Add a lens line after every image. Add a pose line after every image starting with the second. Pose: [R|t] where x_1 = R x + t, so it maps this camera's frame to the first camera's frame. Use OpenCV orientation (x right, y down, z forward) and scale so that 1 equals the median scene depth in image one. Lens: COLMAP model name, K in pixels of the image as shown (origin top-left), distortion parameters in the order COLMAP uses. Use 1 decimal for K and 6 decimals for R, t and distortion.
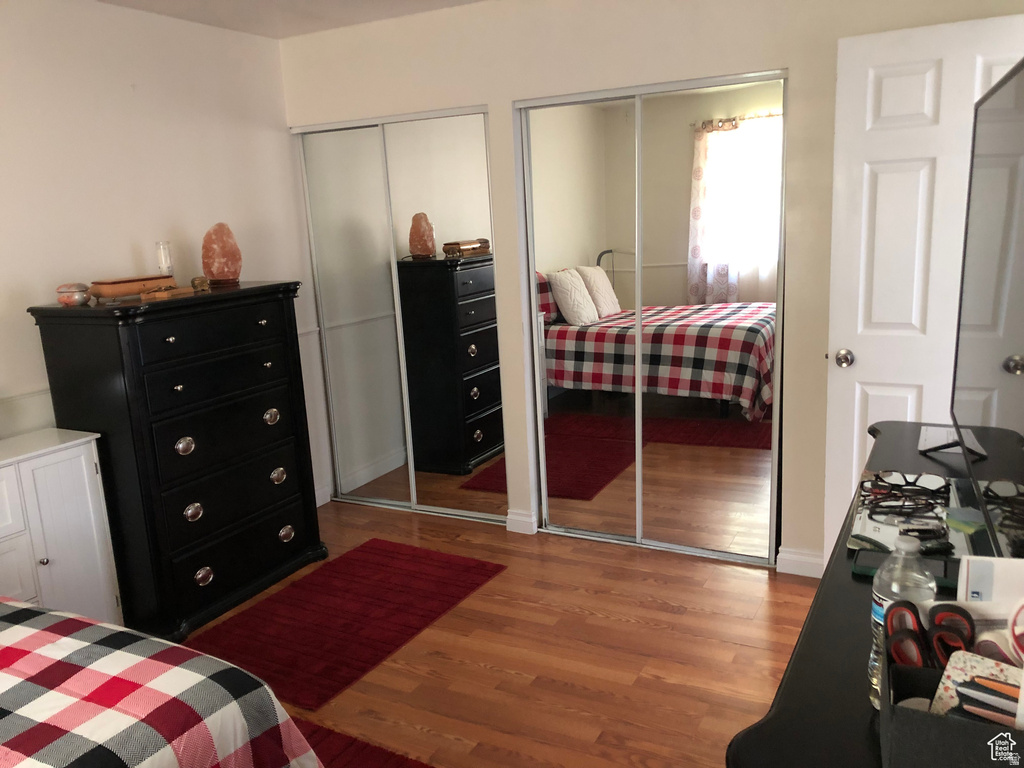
lens RADIAL K [[846.9, 0, 509.0], [0, 846.9, 388.8], [0, 0, 1]] dist [0.015753, 0.000378]
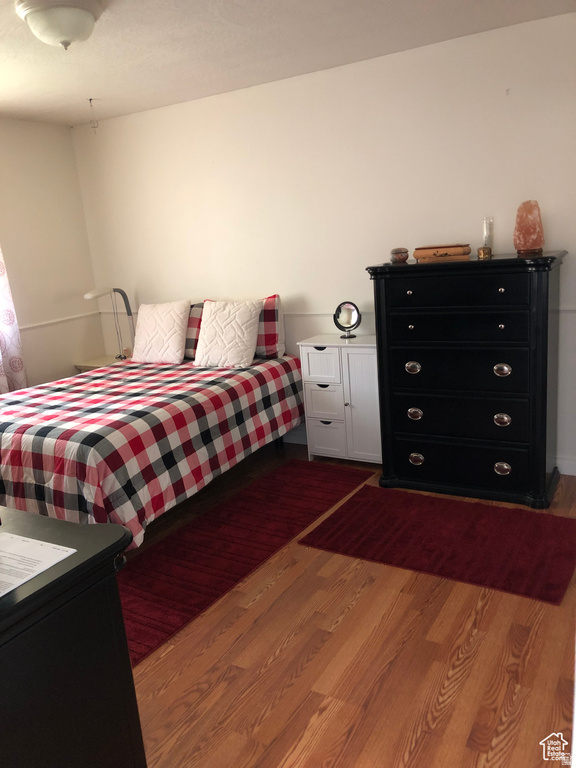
lens RADIAL K [[635.2, 0, 285.1], [0, 635.2, 383.3], [0, 0, 1]] dist [0.015753, 0.000378]
pose [[-0.043125, 0.286256, -0.957182, 0.671036], [-0.119366, 0.949734, 0.289407, -0.193763], [0.991913, 0.126736, -0.006788, 0.797317]]
